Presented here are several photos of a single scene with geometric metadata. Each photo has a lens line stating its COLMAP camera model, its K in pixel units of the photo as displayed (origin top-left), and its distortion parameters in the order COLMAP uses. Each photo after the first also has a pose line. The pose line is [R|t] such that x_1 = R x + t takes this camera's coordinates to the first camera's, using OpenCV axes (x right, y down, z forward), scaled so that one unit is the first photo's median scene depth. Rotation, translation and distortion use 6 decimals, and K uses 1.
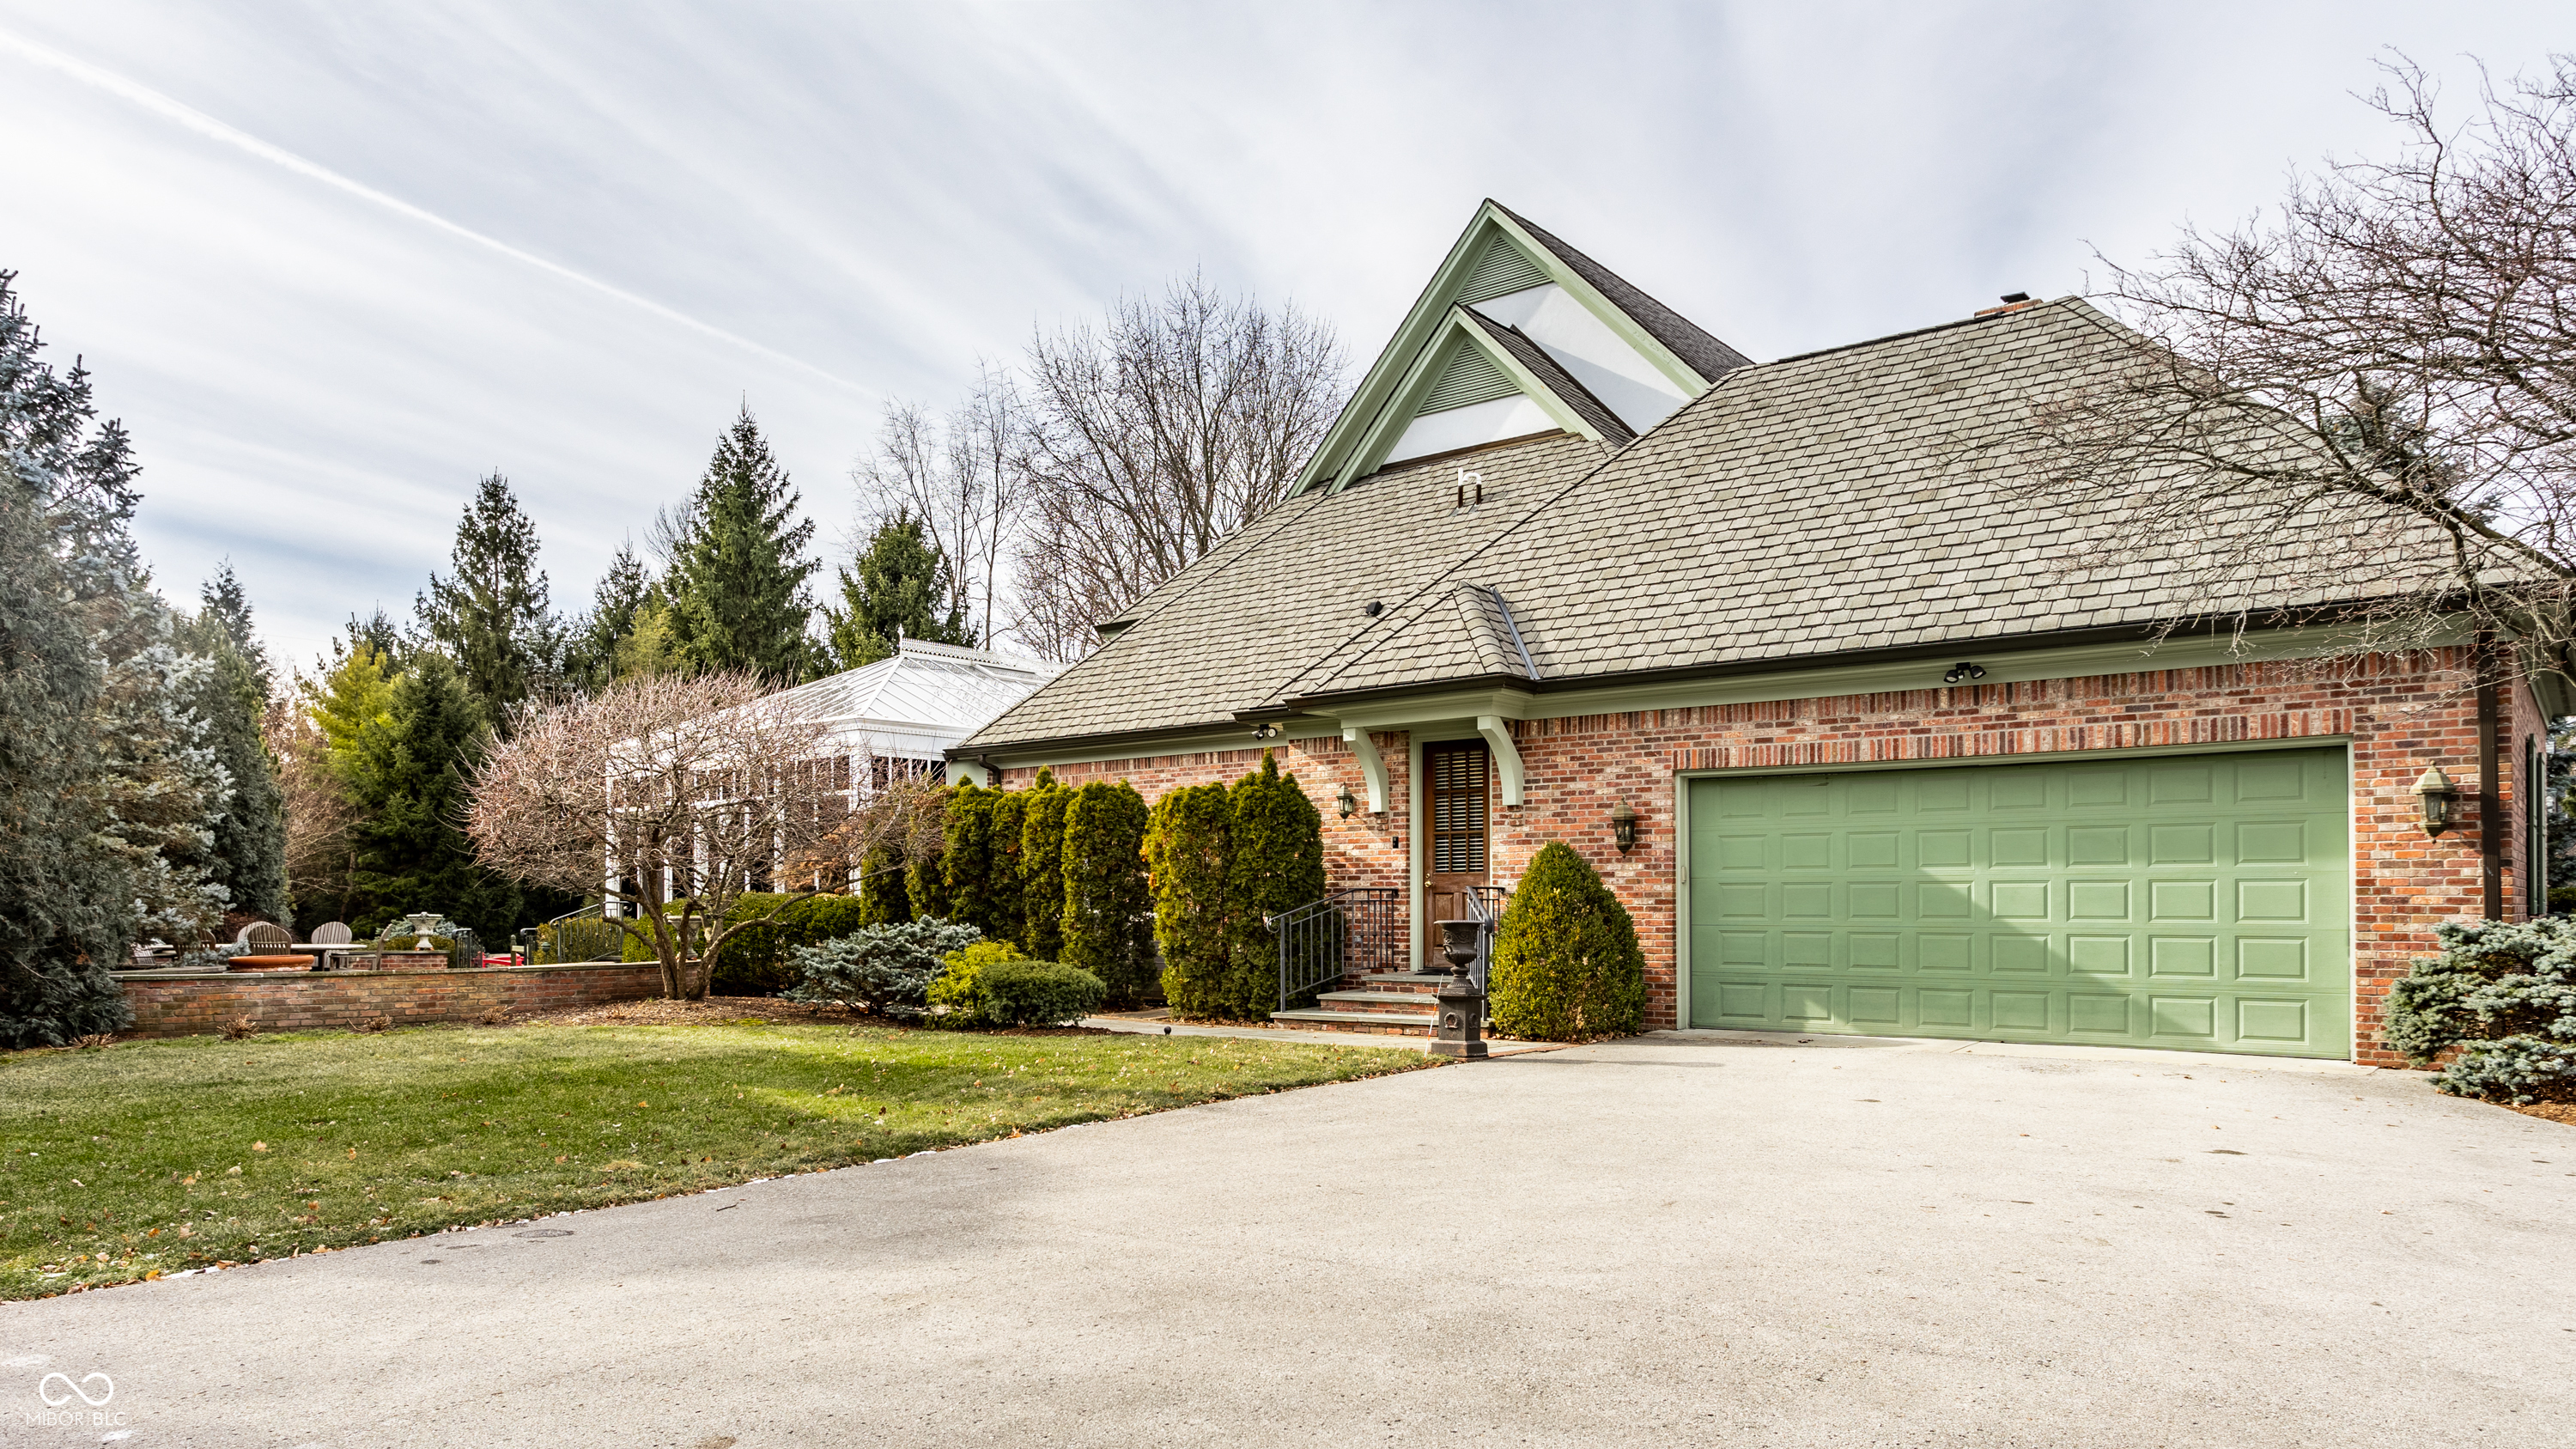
lens RADIAL K [[1731.7, 0, 1314.6], [0, 1731.7, 782.0], [0, 0, 1]] dist [0.001218, 0.000680]
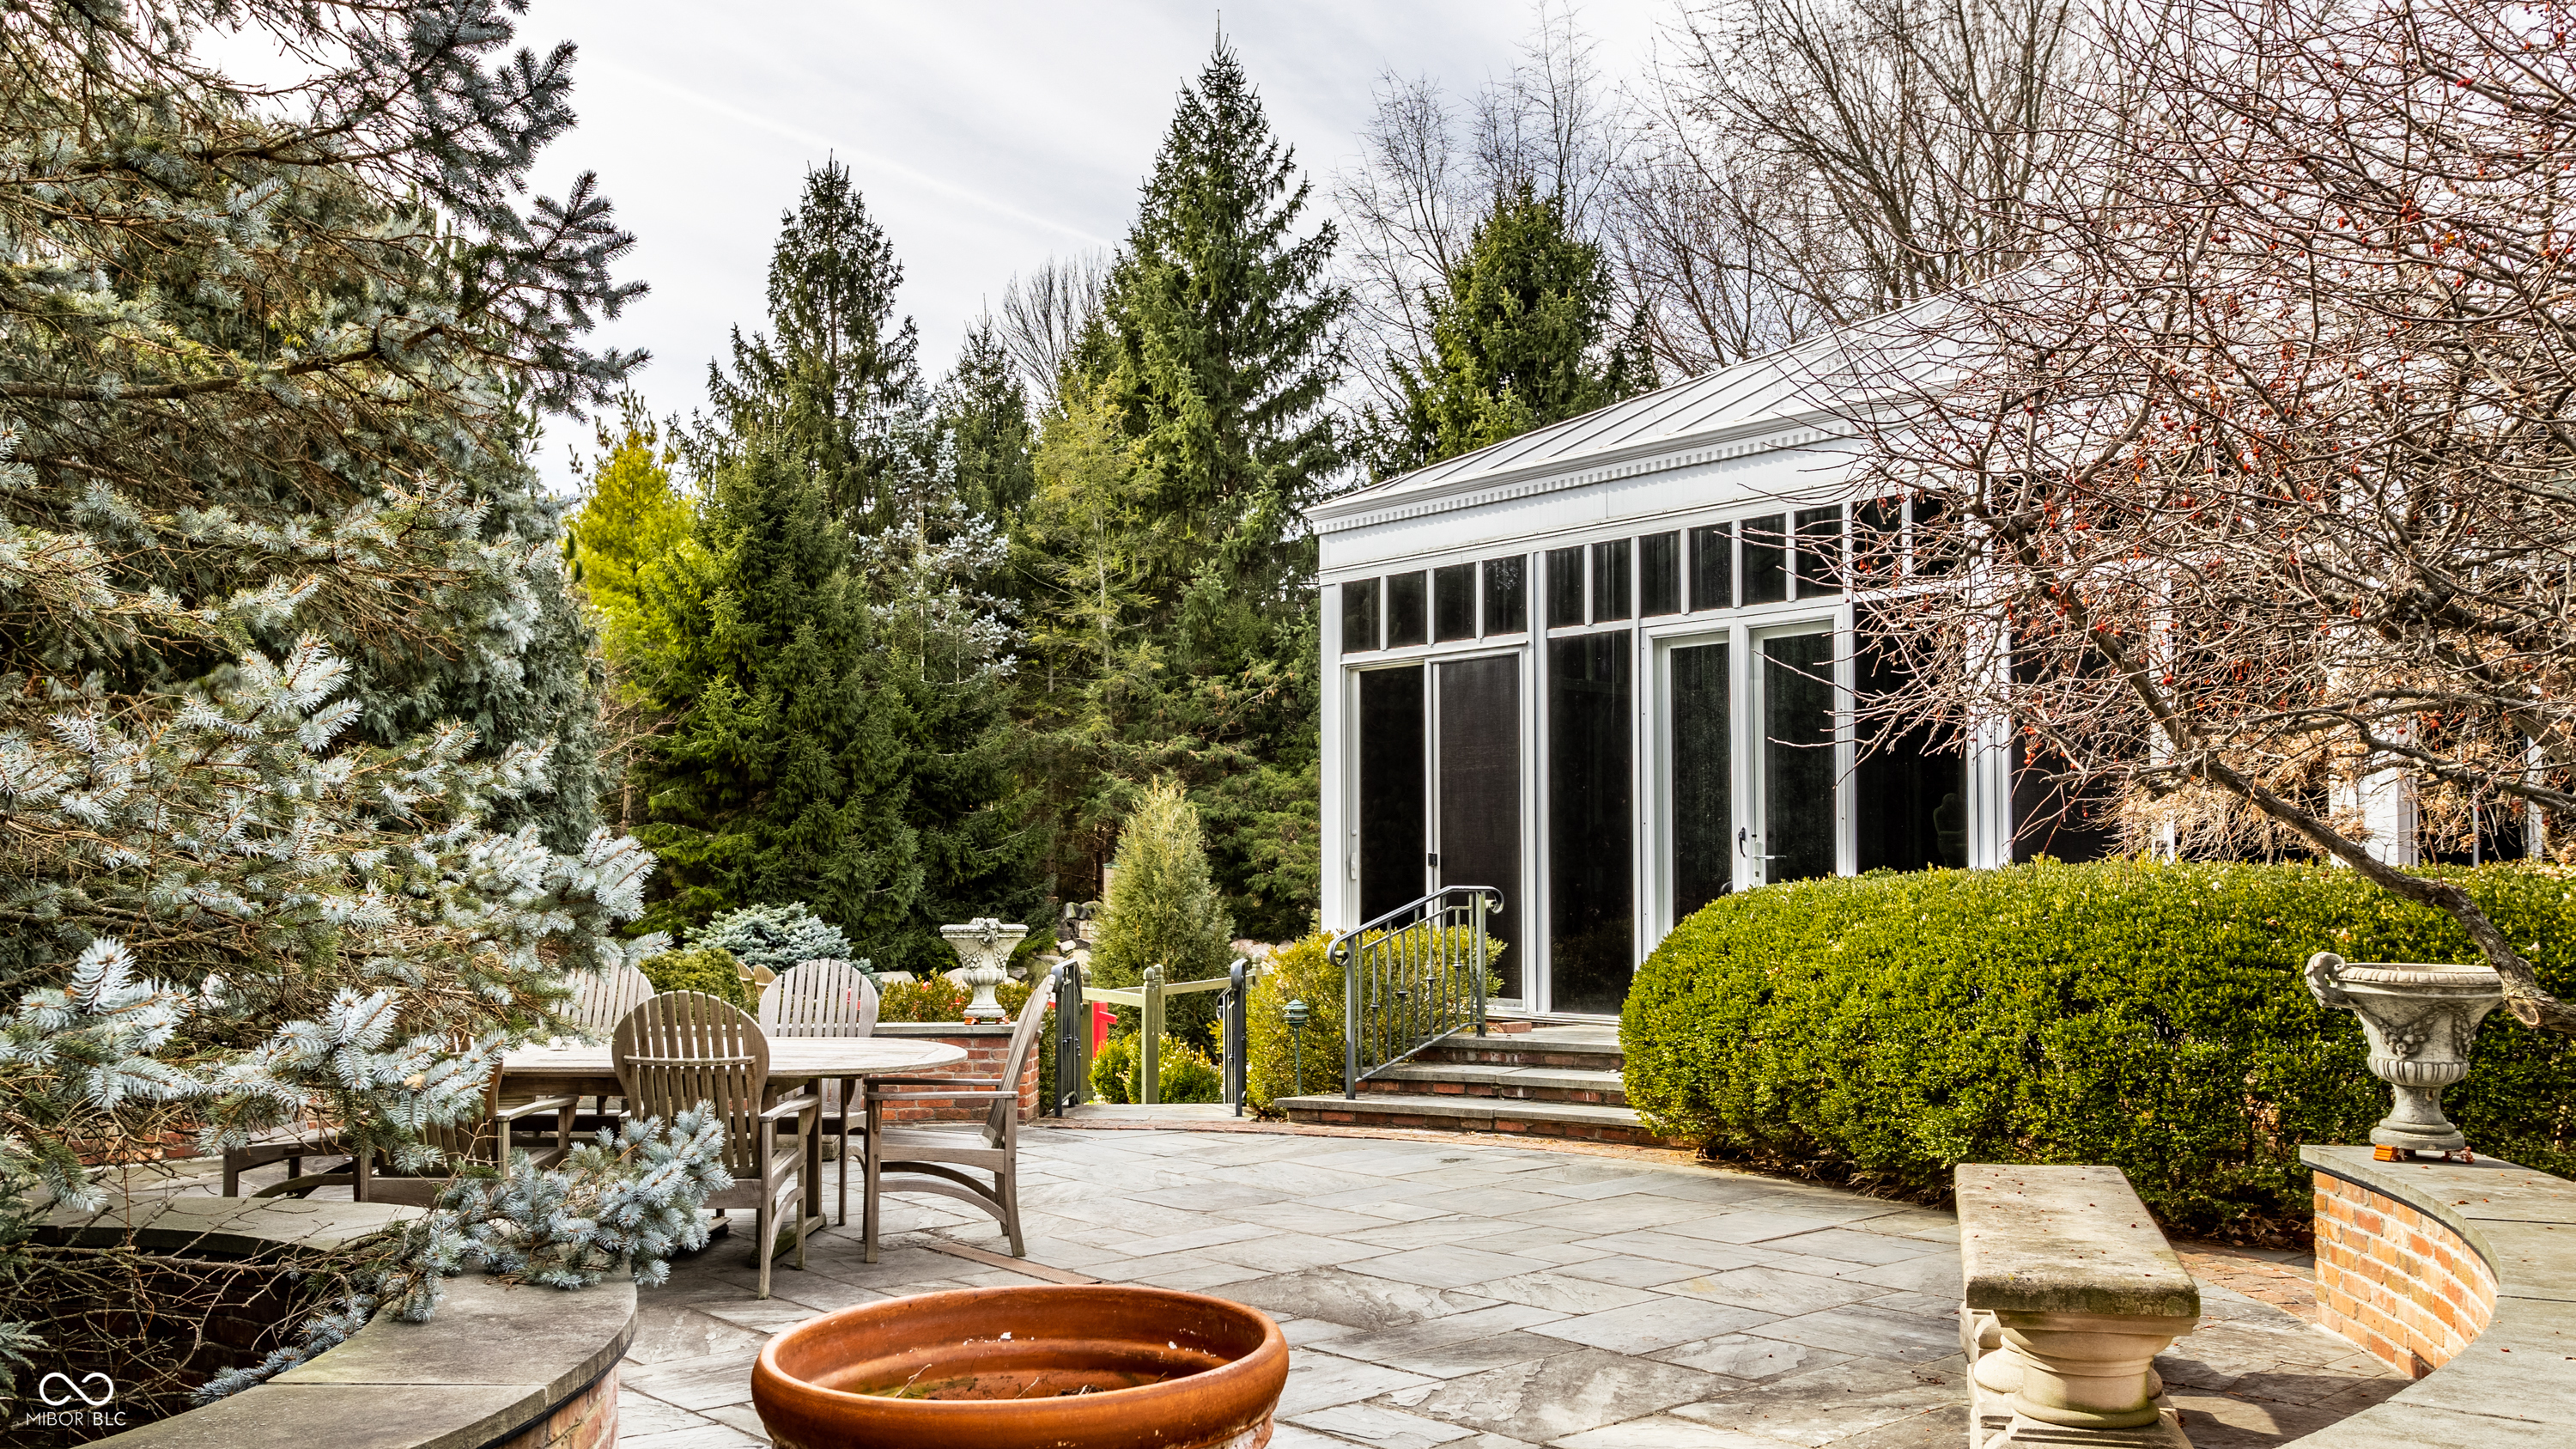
lens RADIAL K [[2204.1, 0, 1286.8], [0, 2204.1, 725.5], [0, 0, 1]] dist [0.008091, 0.000276]
pose [[0.984385, -0.006323, -0.175914, -0.186424], [0.006495, 0.999979, 0.000406, 0.017696], [0.175908, -0.001542, 0.984405, 0.280150]]
